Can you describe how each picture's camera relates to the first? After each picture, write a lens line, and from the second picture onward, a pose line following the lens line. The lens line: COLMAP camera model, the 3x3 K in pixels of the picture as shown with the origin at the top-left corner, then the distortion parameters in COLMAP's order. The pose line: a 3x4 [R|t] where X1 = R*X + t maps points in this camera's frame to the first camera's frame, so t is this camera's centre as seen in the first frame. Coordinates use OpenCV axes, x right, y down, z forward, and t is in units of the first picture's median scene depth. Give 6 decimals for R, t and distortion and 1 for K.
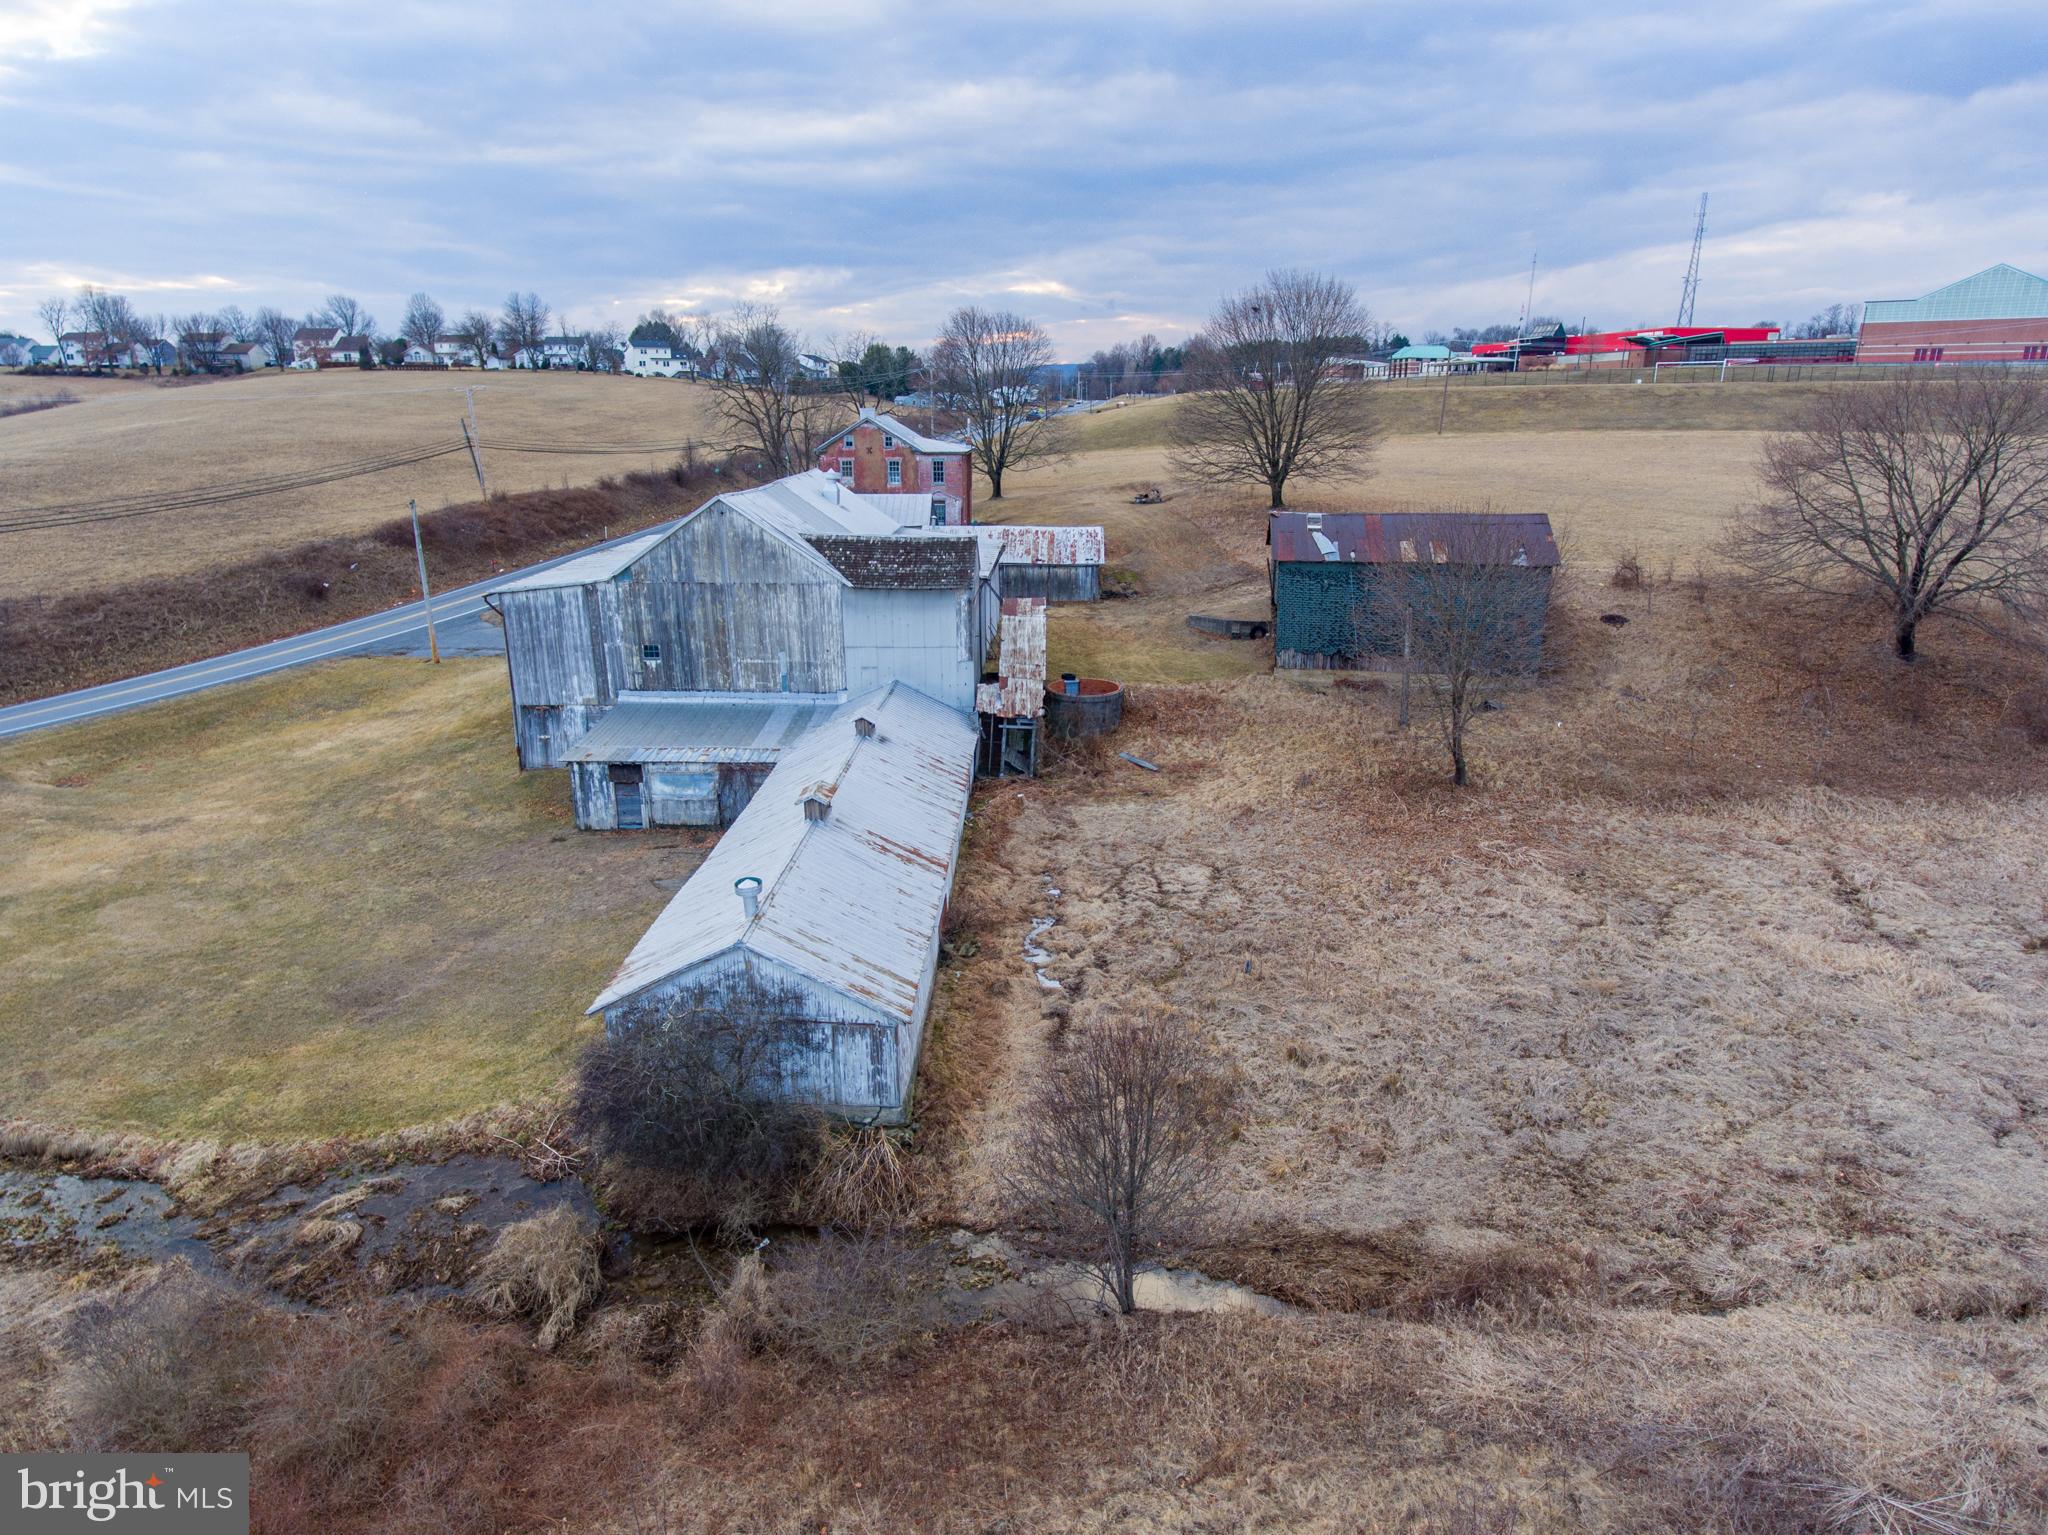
lens RADIAL K [[1209.3, 0, 1005.9], [0, 1209.3, 762.8], [0, 0, 1]] dist [-0.002434, -0.000479]
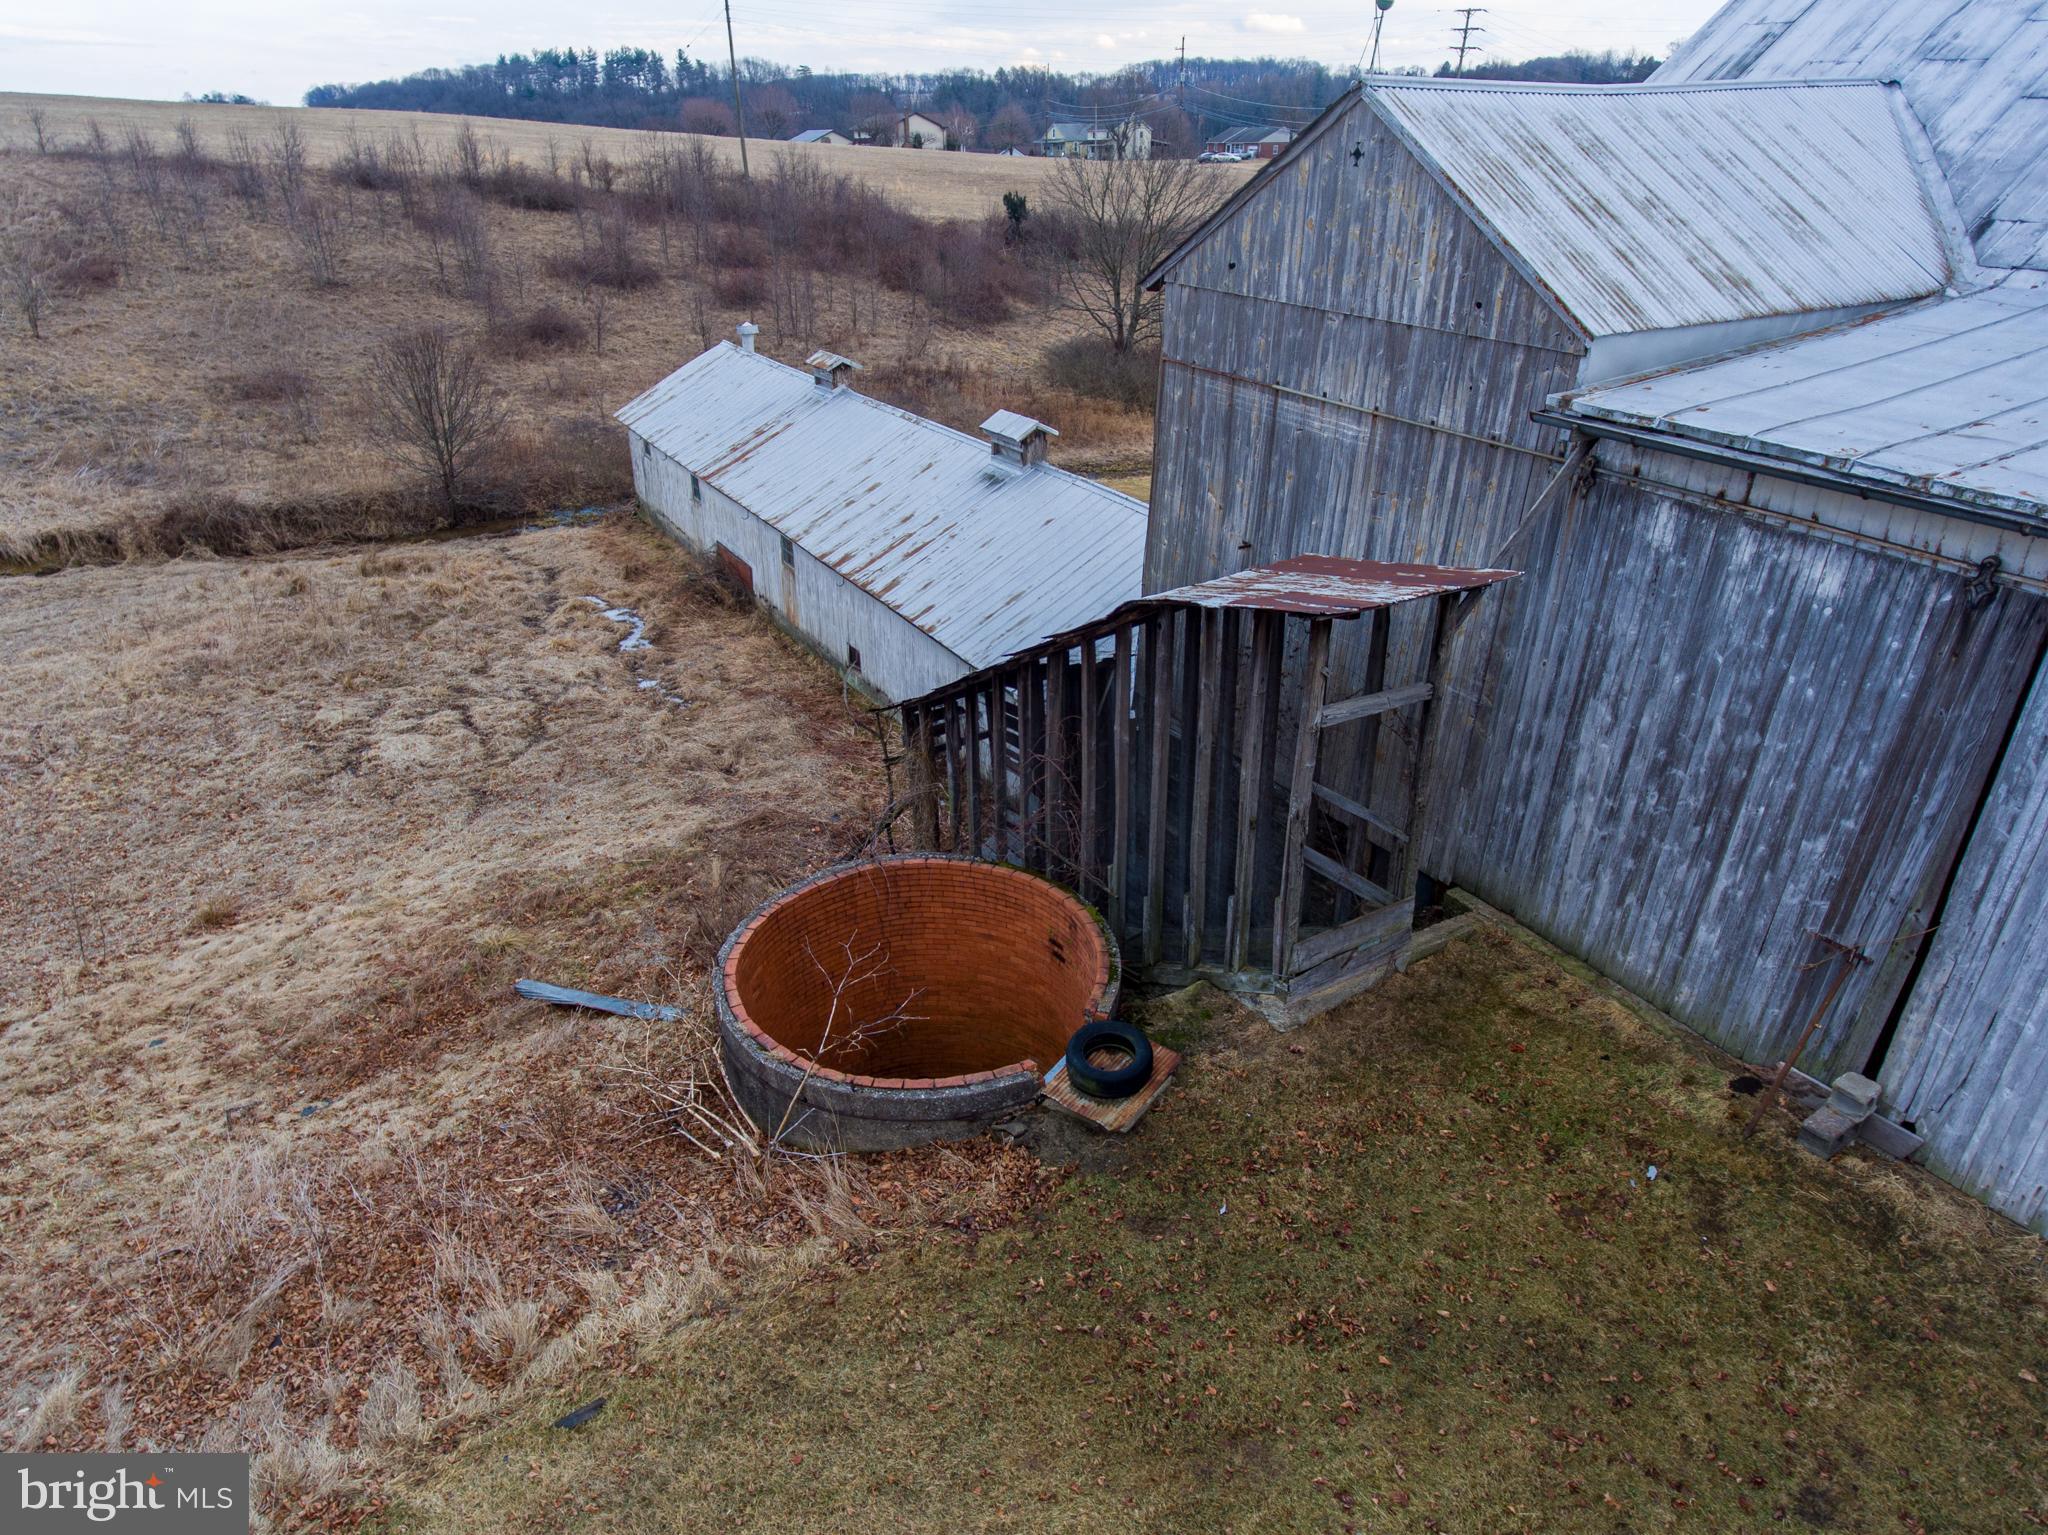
lens RADIAL K [[1209.3, 0, 1006.4], [0, 1209.3, 780.4], [0, 0, 1]] dist [-0.002434, -0.000479]
pose [[-0.848454, 0.253877, -0.464406, 0.120456], [-0.139878, 0.738691, 0.659371, -0.189546], [0.510451, 0.624406, -0.591233, 0.975204]]
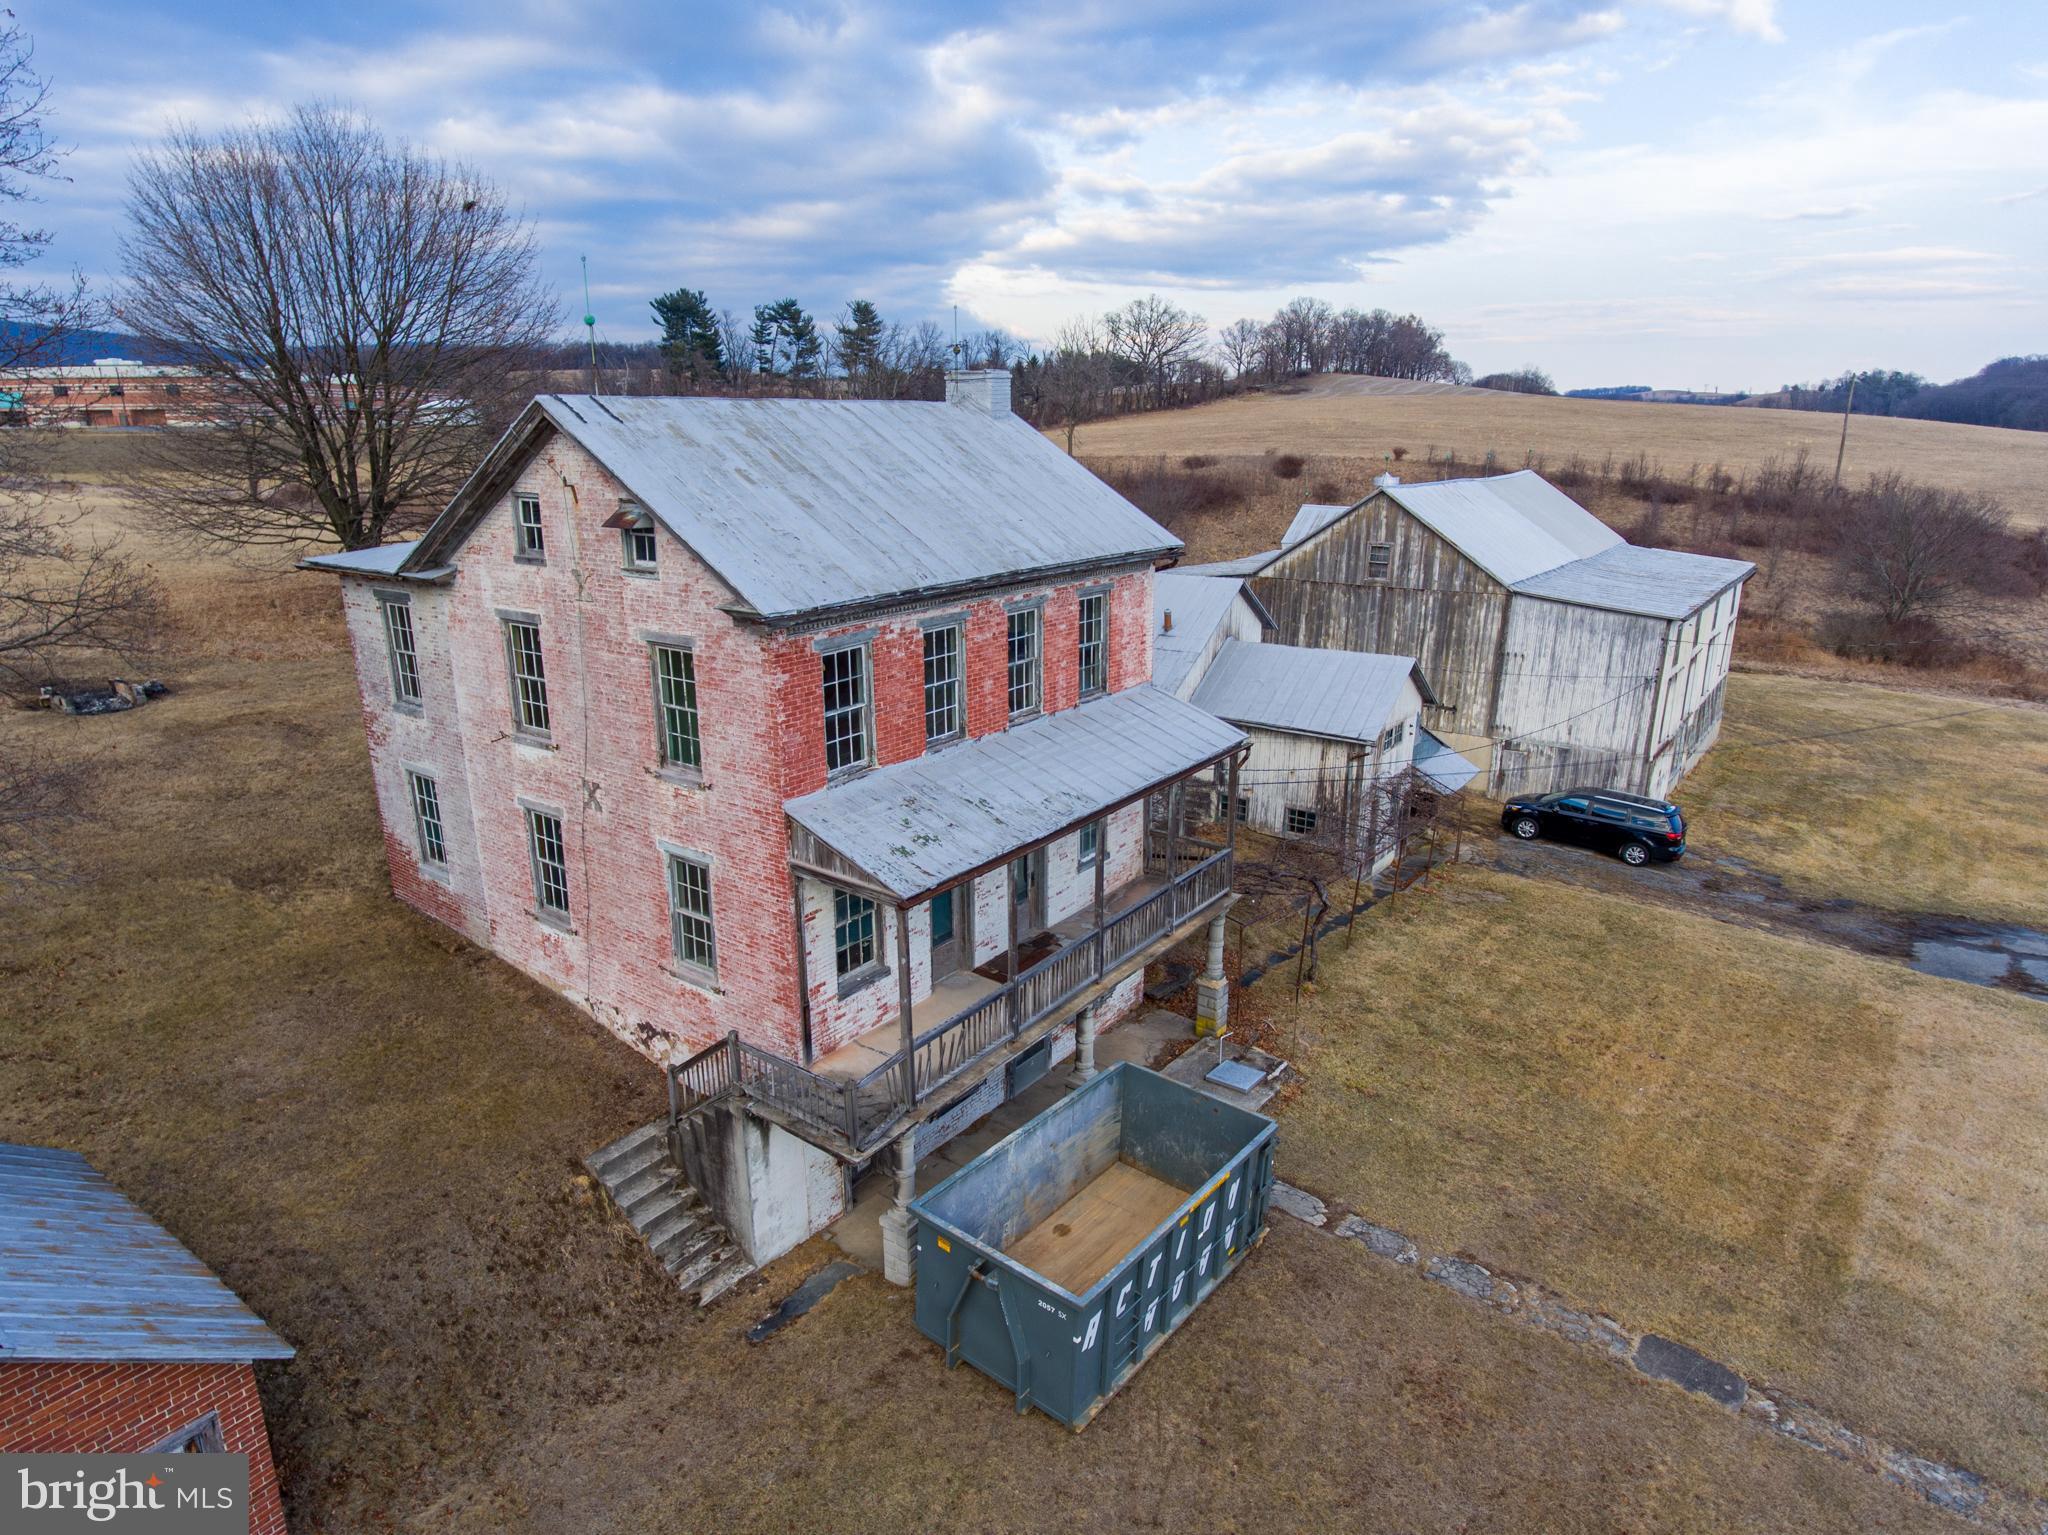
lens RADIAL K [[1209.3, 0, 1016.2], [0, 1209.3, 777.7], [0, 0, 1]] dist [-0.002434, -0.000479]
pose [[-0.834778, -0.150777, 0.529539, -0.394196], [0.161293, 0.852609, 0.497033, -0.508601], [-0.526431, 0.500323, -0.687420, 1.789605]]
